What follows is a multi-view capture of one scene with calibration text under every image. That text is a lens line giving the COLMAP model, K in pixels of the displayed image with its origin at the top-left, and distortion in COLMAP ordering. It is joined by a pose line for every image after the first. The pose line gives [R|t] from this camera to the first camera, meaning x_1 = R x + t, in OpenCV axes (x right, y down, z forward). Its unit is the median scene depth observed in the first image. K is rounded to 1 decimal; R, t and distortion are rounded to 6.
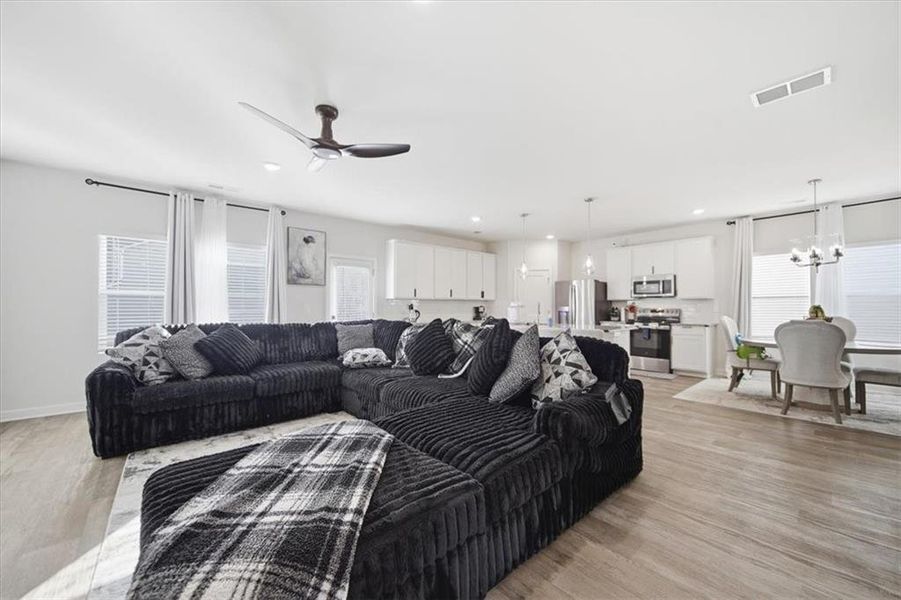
lens RADIAL K [[345.7, 0, 449.9], [0, 345.7, 304.3], [0, 0, 1]] dist [-0.010504, -0.000068]
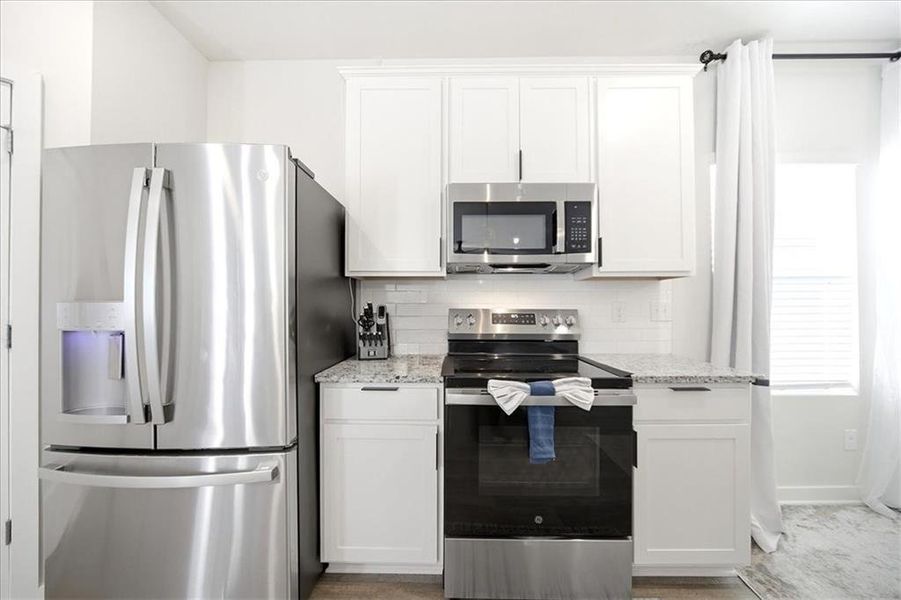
lens RADIAL K [[319.0, 0, 451.2], [0, 319.0, 303.0], [0, 0, 1]] dist [-0.010576, -0.000112]
pose [[0.669899, 0.003317, 0.742444, 0.398987], [-0.009639, 0.999945, 0.004230, 0.006311], [-0.742389, -0.009990, 0.669894, 0.935405]]
